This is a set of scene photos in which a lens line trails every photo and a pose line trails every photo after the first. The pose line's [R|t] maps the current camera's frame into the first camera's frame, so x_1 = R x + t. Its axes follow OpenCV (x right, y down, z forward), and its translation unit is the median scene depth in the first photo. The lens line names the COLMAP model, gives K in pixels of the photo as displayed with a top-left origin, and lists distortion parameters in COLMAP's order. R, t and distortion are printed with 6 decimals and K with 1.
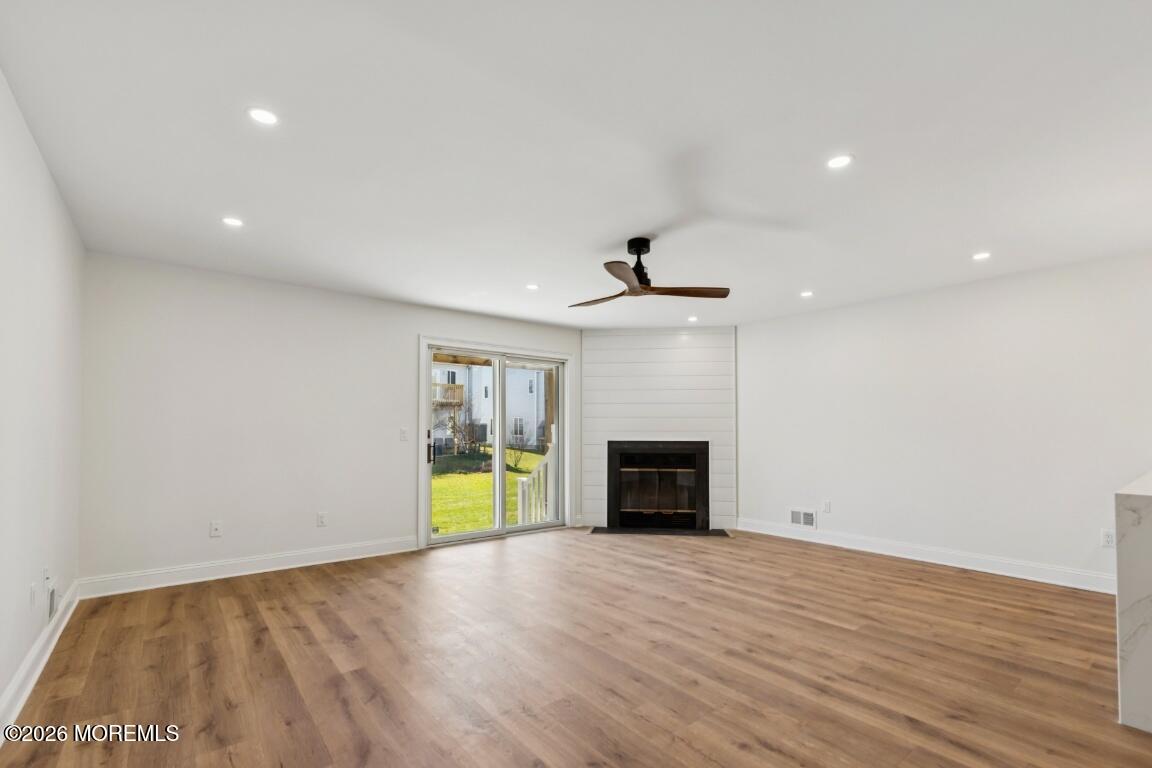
lens RADIAL K [[510.8, 0, 583.1], [0, 510.8, 422.1], [0, 0, 1]] dist [0.000470, 0.000033]
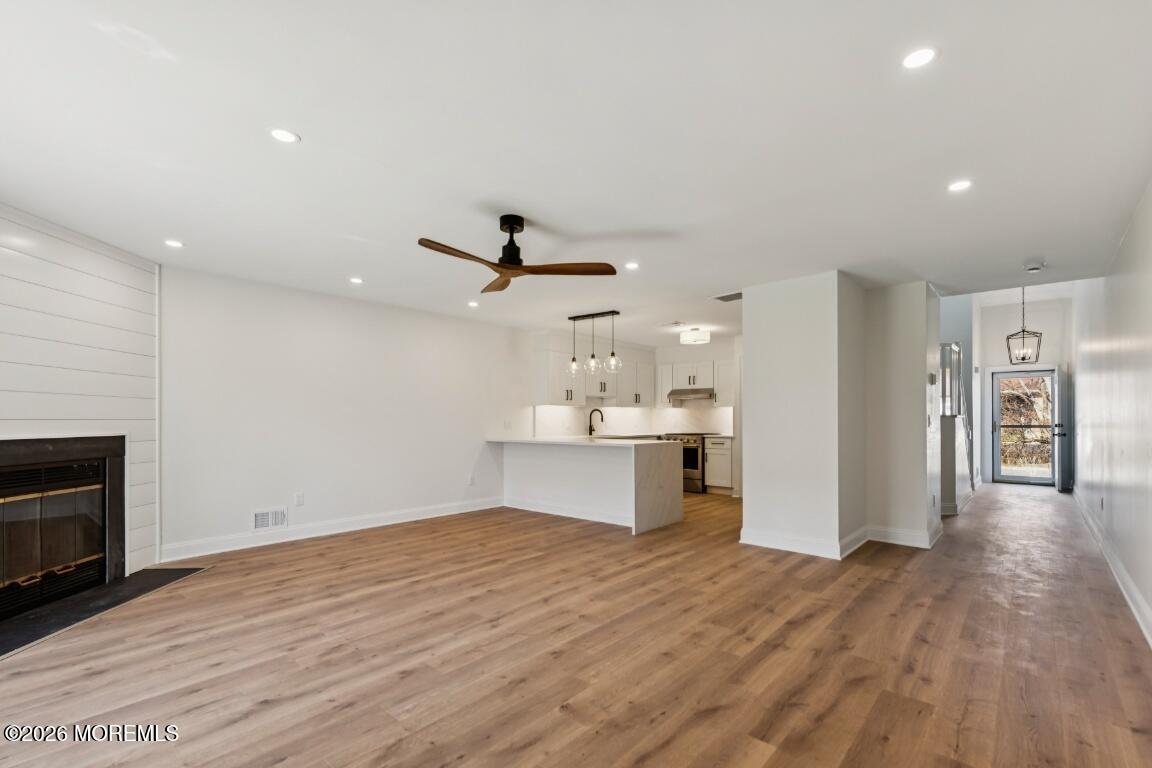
lens RADIAL K [[514.0, 0, 571.2], [0, 514.0, 419.5], [0, 0, 1]] dist [0.003715, -0.000158]
pose [[-0.158205, -0.002446, 0.987403, -0.664727], [-0.017400, 0.999849, -0.000311, 0.012433], [-0.987253, -0.017230, -0.158224, 0.813457]]
